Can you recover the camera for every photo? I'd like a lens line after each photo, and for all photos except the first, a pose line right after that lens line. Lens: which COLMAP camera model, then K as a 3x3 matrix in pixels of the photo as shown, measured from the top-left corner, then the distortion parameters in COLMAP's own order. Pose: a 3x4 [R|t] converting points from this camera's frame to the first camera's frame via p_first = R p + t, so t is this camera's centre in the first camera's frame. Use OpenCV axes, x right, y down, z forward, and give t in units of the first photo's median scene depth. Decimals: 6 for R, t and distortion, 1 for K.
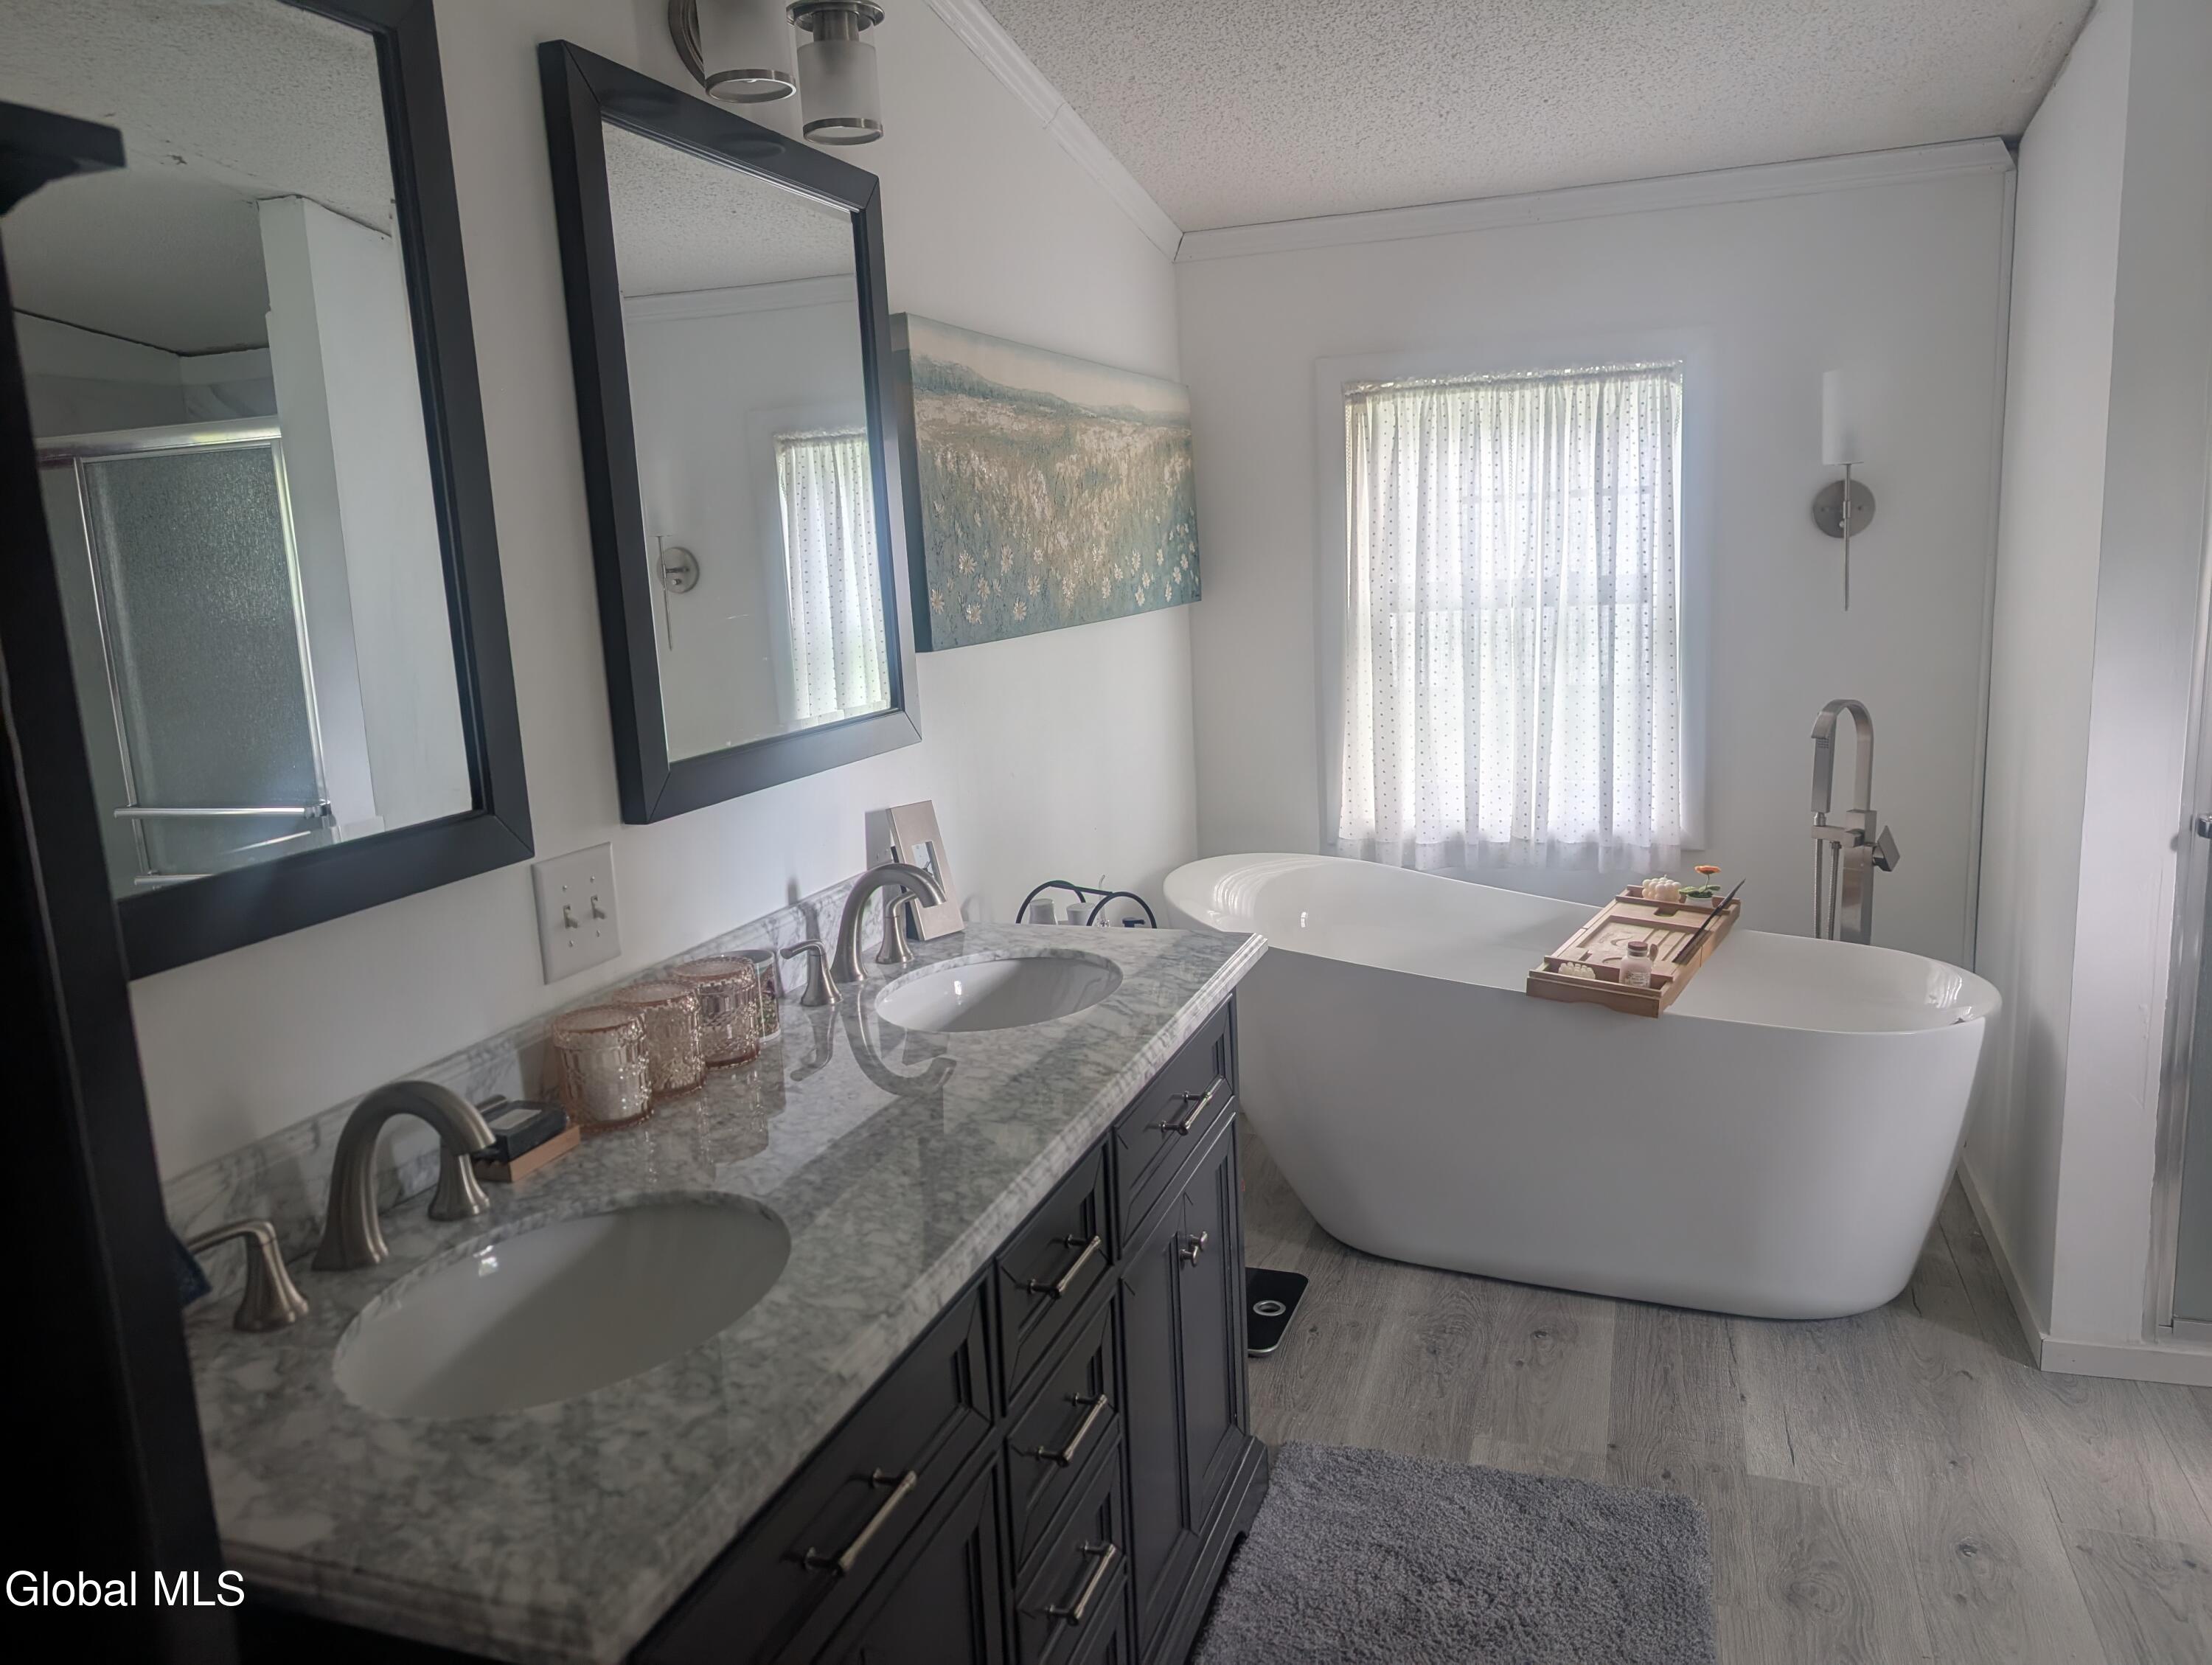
lens RADIAL K [[1573.7, 0, 1120.0], [0, 1573.7, 842.1], [0, 0, 1]] dist [-0.001356, 0.000617]
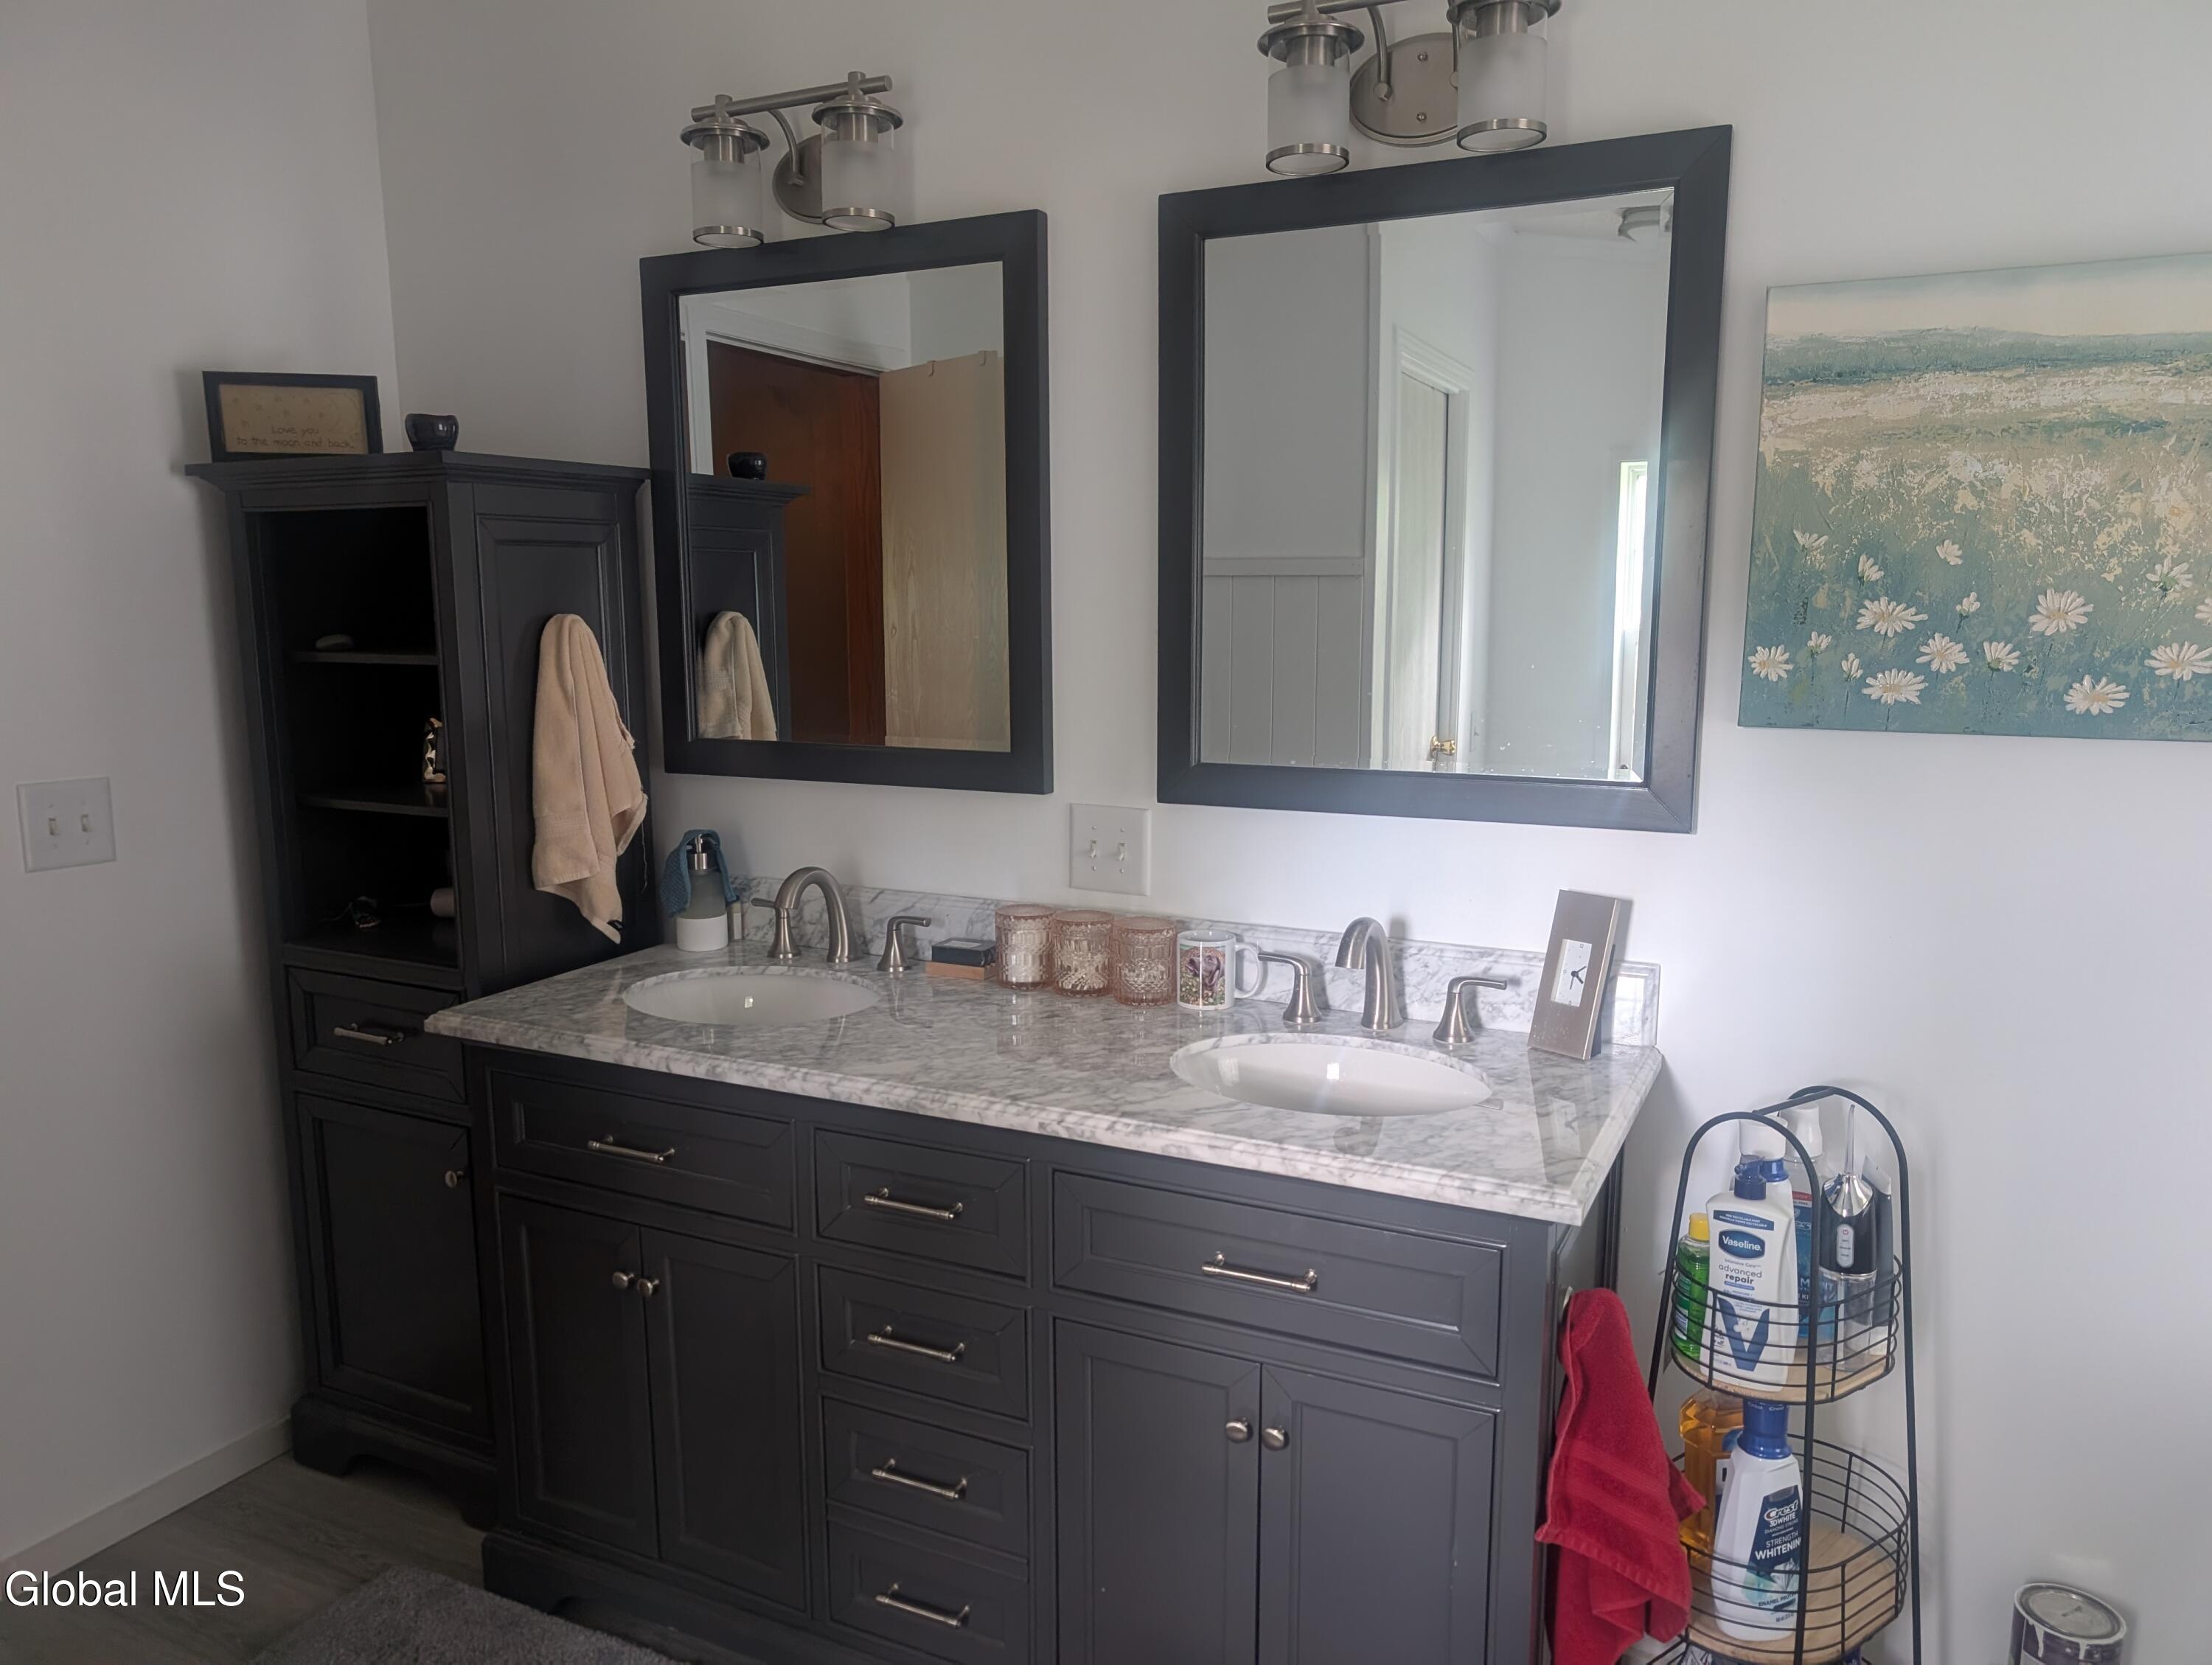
lens RADIAL K [[1573.7, 0, 1120.0], [0, 1573.7, 842.1], [0, 0, 1]] dist [-0.001356, 0.000617]
pose [[-0.122979, 0.204626, -0.971084, 0.989220], [-0.177400, 0.958218, 0.224381, -0.272370], [0.976425, 0.199865, -0.081540, 1.131652]]
